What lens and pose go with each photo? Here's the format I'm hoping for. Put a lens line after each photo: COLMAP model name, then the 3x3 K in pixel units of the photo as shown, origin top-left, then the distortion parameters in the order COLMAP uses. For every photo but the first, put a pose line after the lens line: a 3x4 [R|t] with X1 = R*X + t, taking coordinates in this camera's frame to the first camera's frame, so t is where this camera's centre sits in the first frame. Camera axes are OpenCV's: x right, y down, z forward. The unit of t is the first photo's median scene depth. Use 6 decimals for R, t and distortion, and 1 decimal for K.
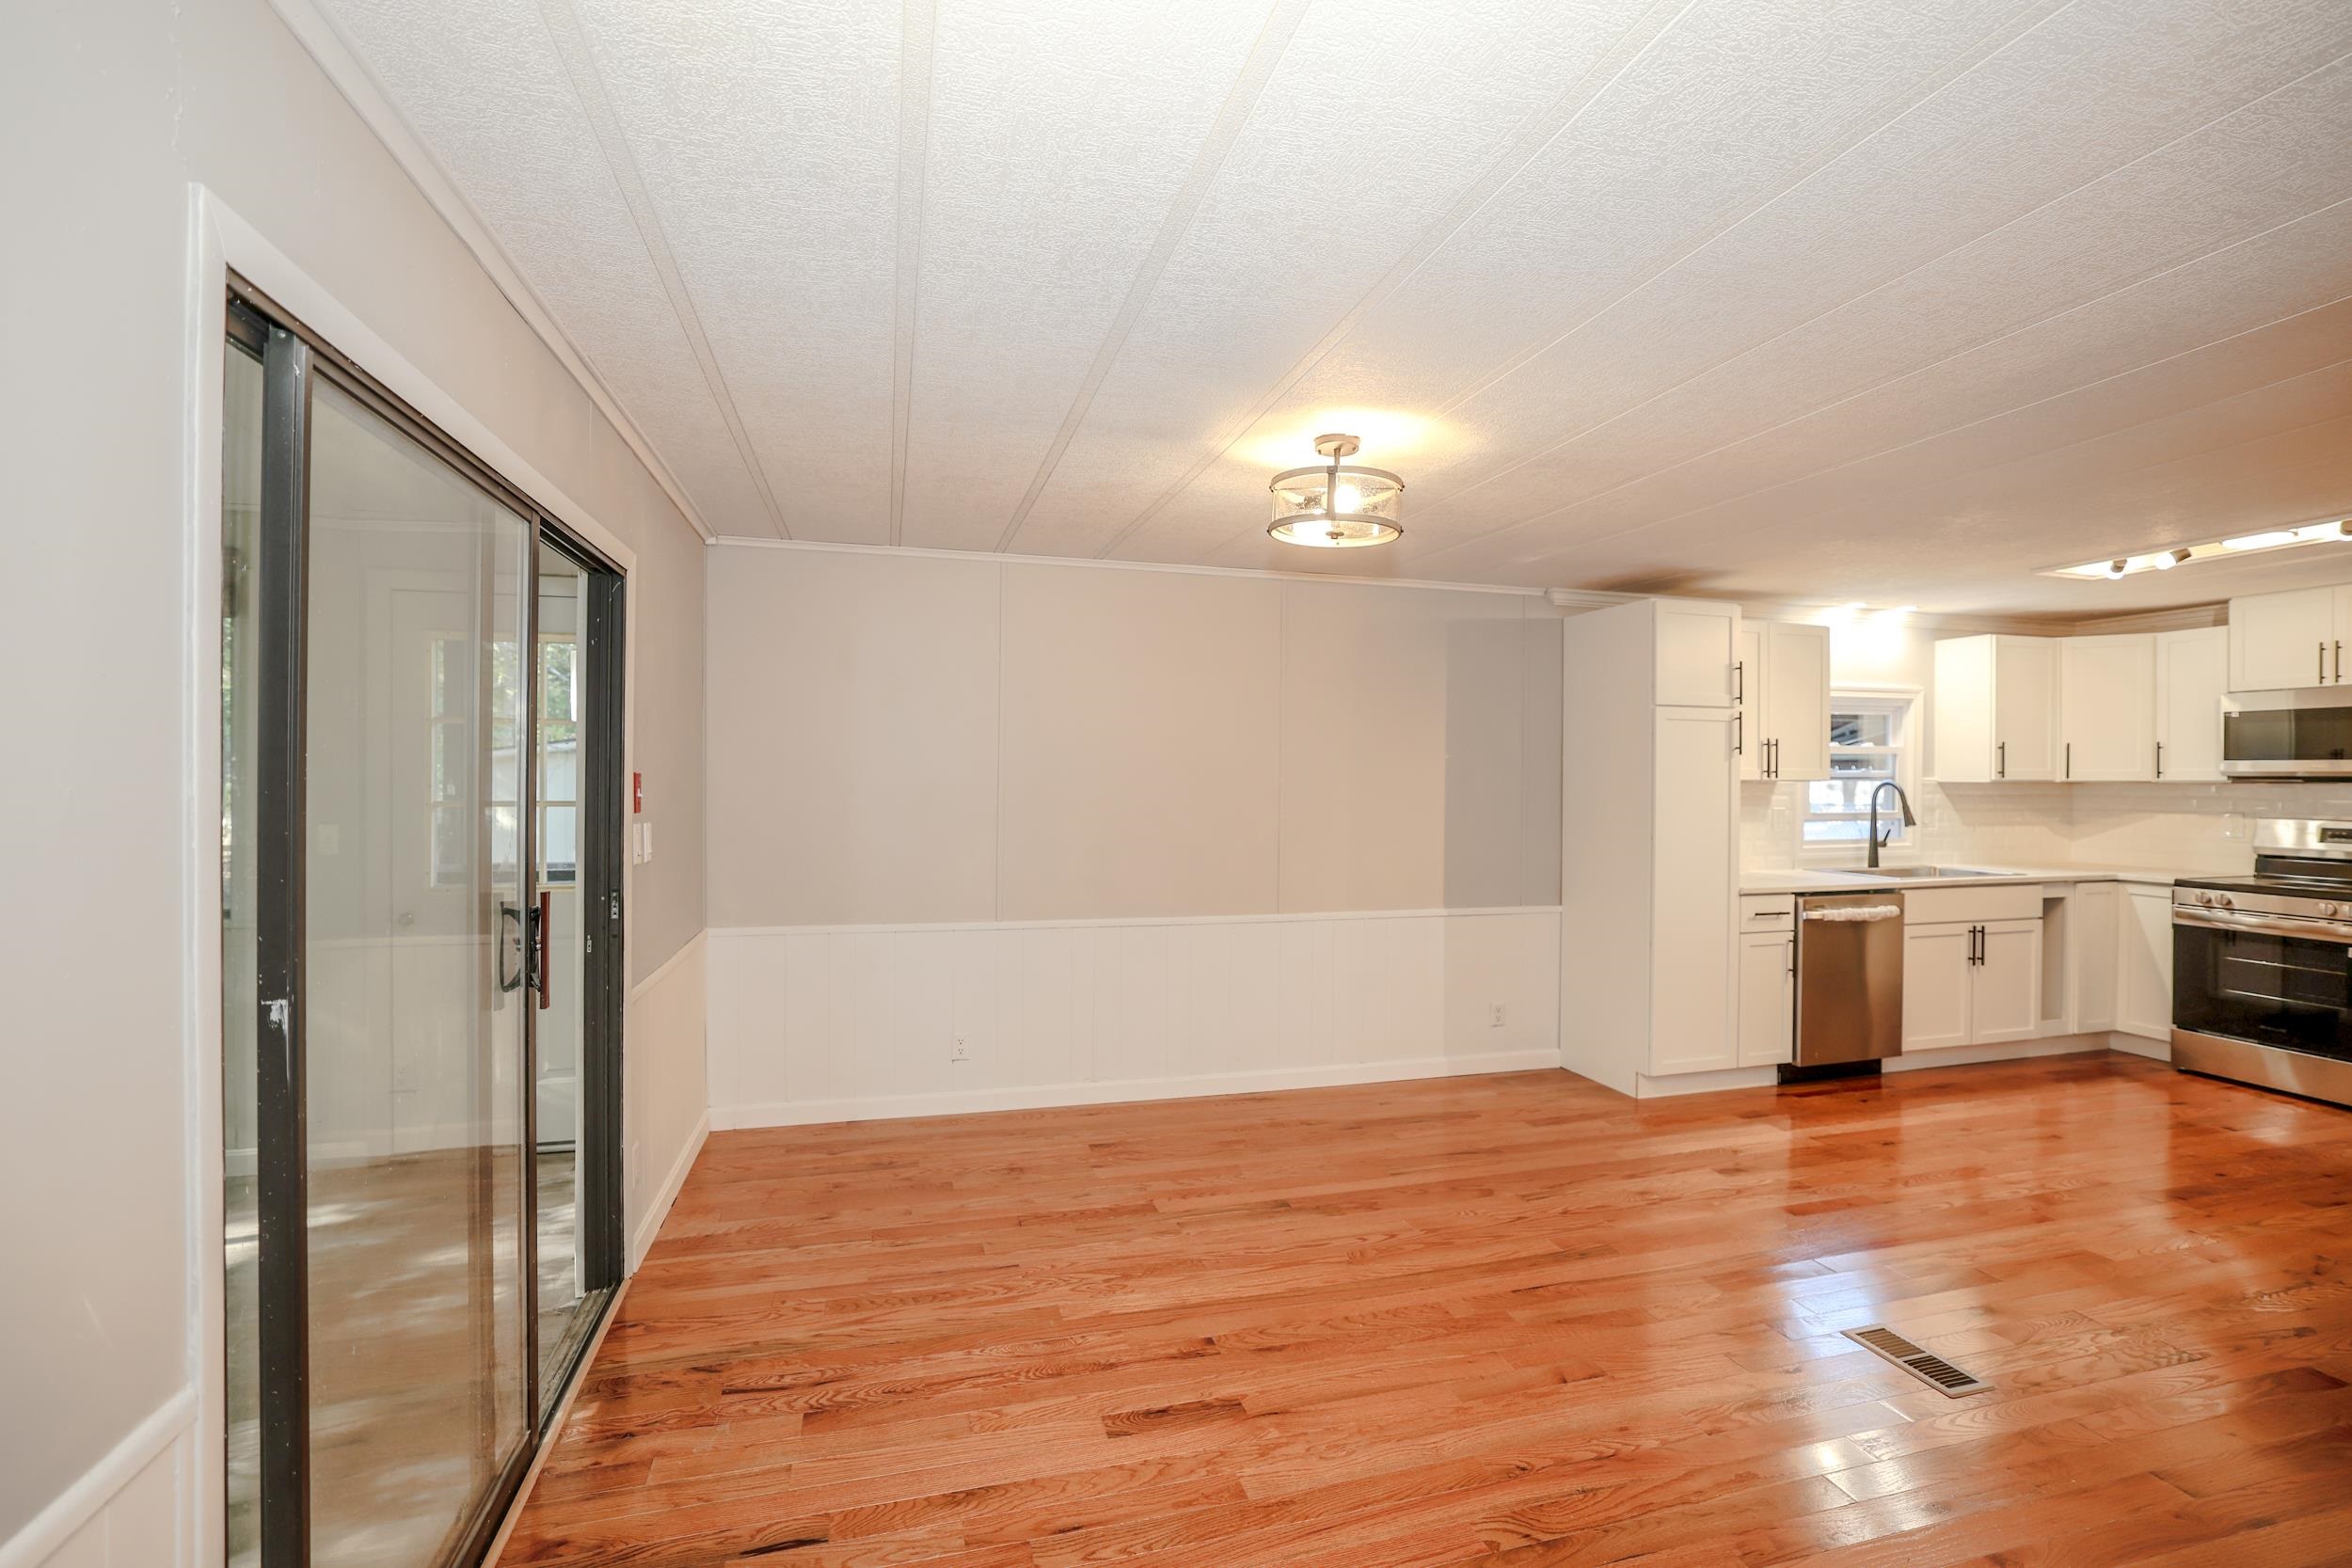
lens RADIAL K [[1051.1, 0, 1175.6], [0, 1051.1, 780.5], [0, 0, 1]] dist [-0.042789, 0.013811]
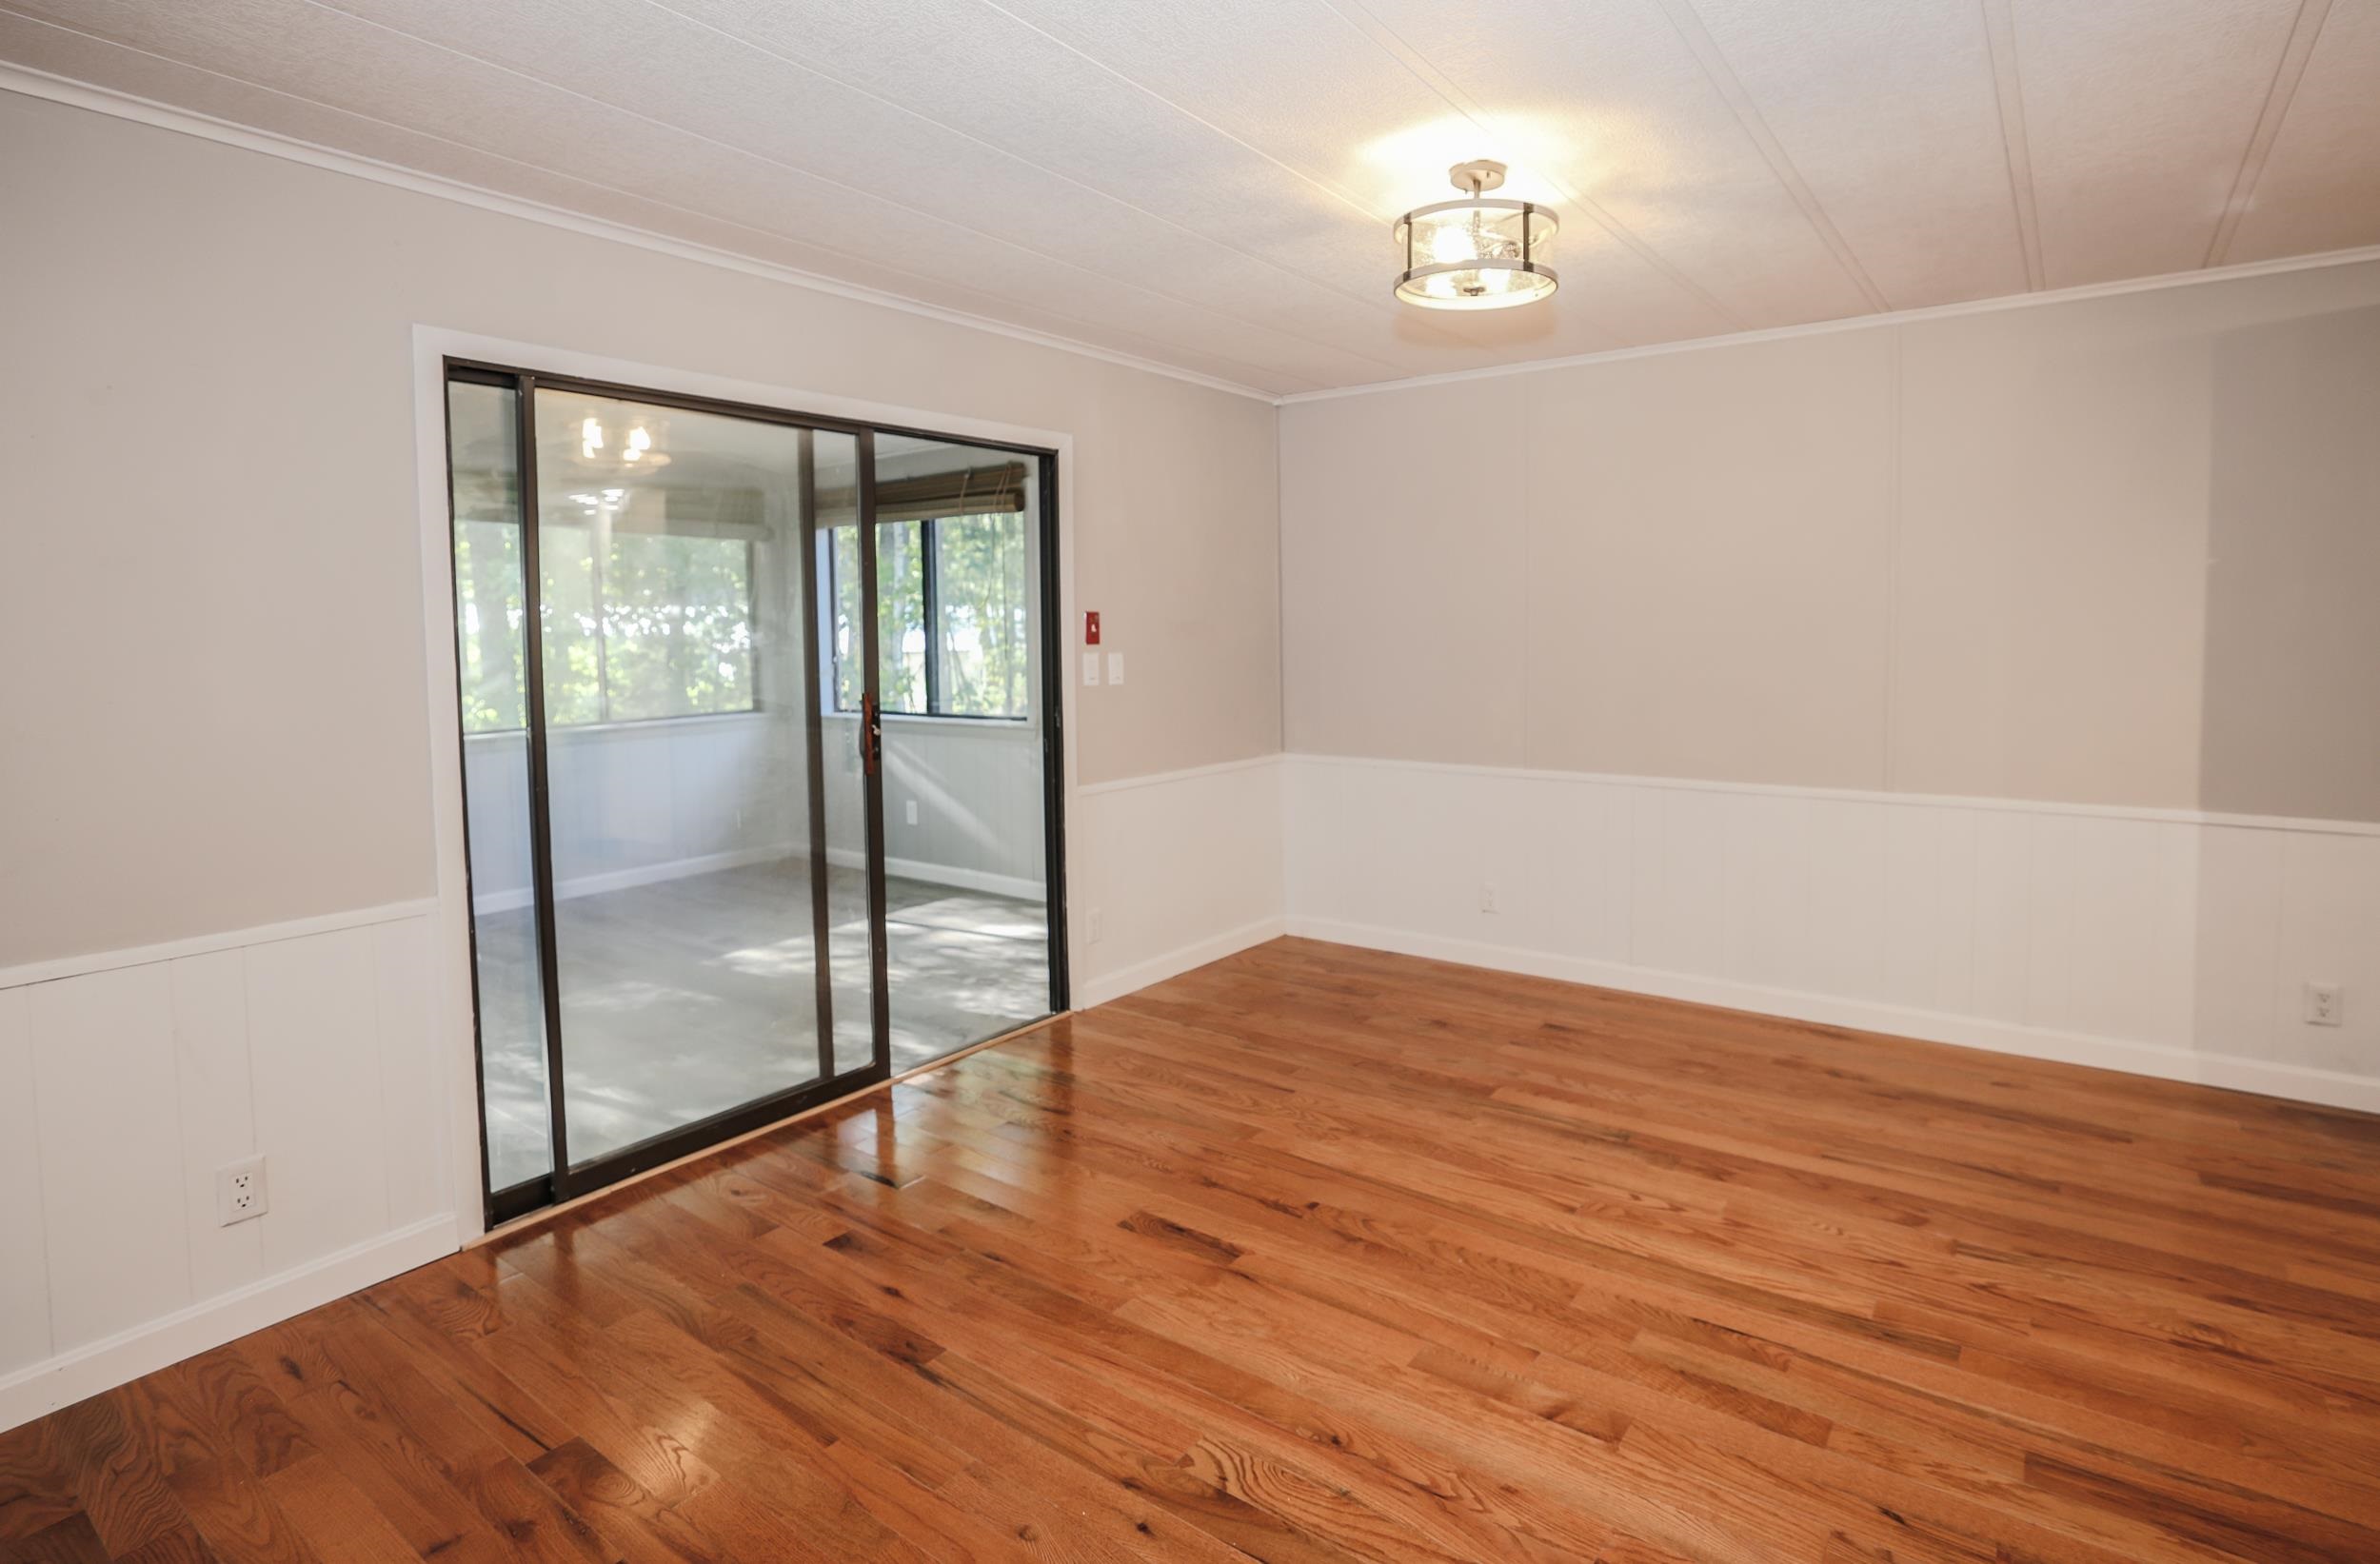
lens RADIAL K [[1152.5, 0, 1311.8], [0, 1152.5, 683.2], [0, 0, 1]] dist [-0.026055, 0.000154]
pose [[0.650979, 0.019911, -0.758834, 0.421484], [0.014927, 0.999127, 0.039021, 0.013811], [0.758949, -0.036729, 0.650114, 0.177949]]
